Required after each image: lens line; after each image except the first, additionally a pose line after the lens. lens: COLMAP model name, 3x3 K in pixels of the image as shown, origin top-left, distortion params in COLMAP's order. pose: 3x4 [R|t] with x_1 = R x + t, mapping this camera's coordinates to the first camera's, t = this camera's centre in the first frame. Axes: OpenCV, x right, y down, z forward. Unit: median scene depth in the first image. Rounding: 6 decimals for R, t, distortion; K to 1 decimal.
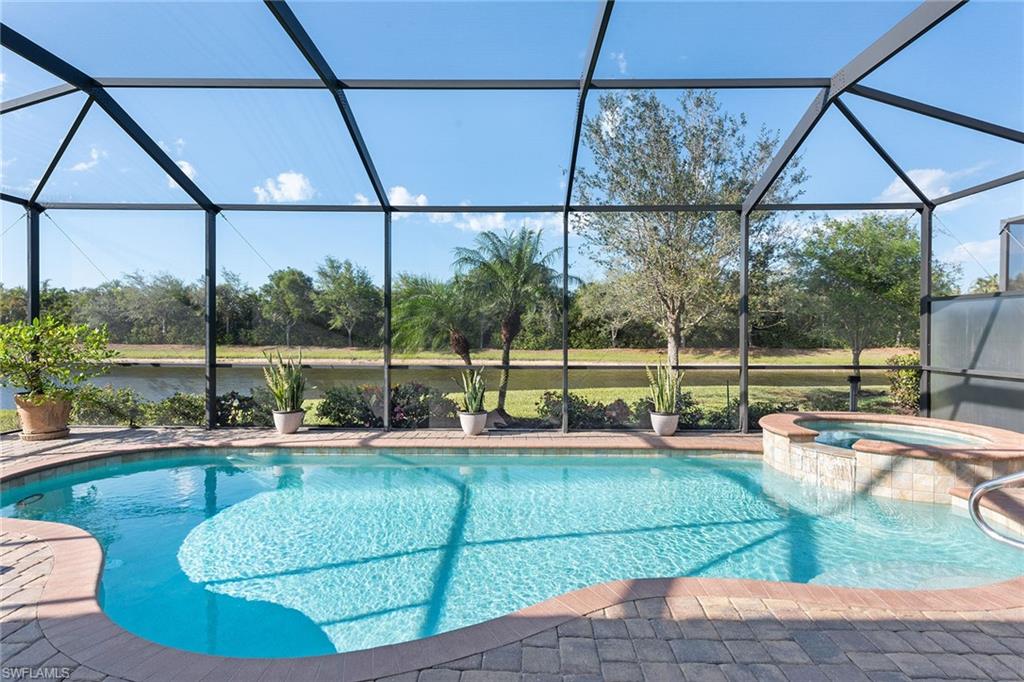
lens RADIAL K [[532.1, 0, 512.4], [0, 532.1, 335.2], [0, 0, 1]] dist [0.009765, -0.001363]
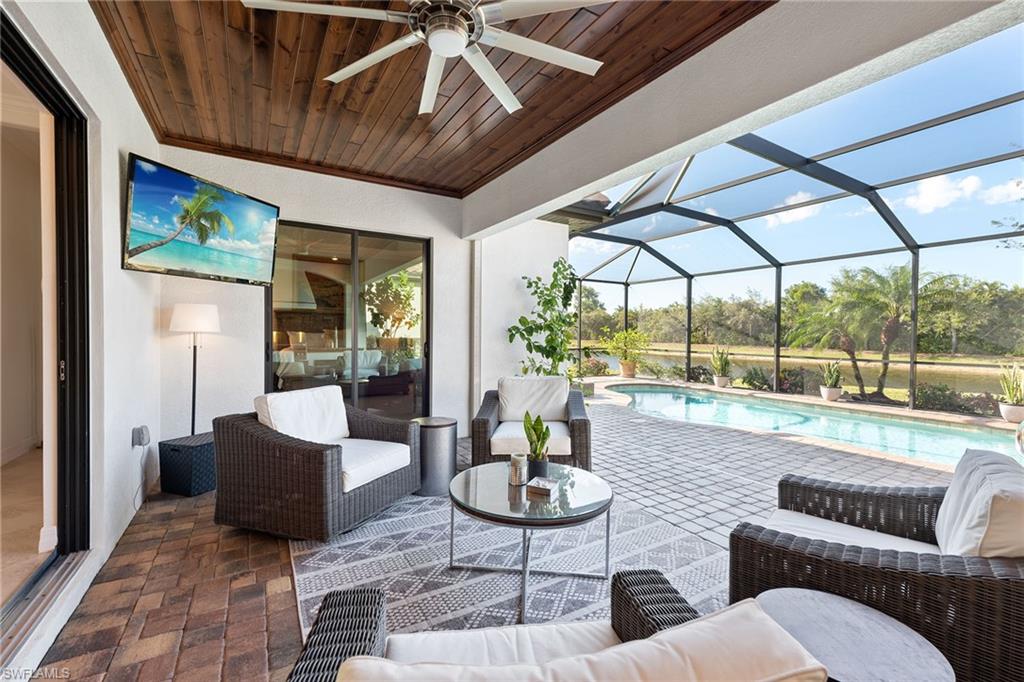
lens RADIAL K [[422.1, 0, 507.0], [0, 422.1, 344.6], [0, 0, 1]] dist [0.003352, -0.000739]
pose [[0.514059, 0.023295, -0.857438, 0.499740], [-0.010439, 0.999727, 0.020902, 0.002089], [0.857691, -0.001794, 0.514162, -0.472952]]
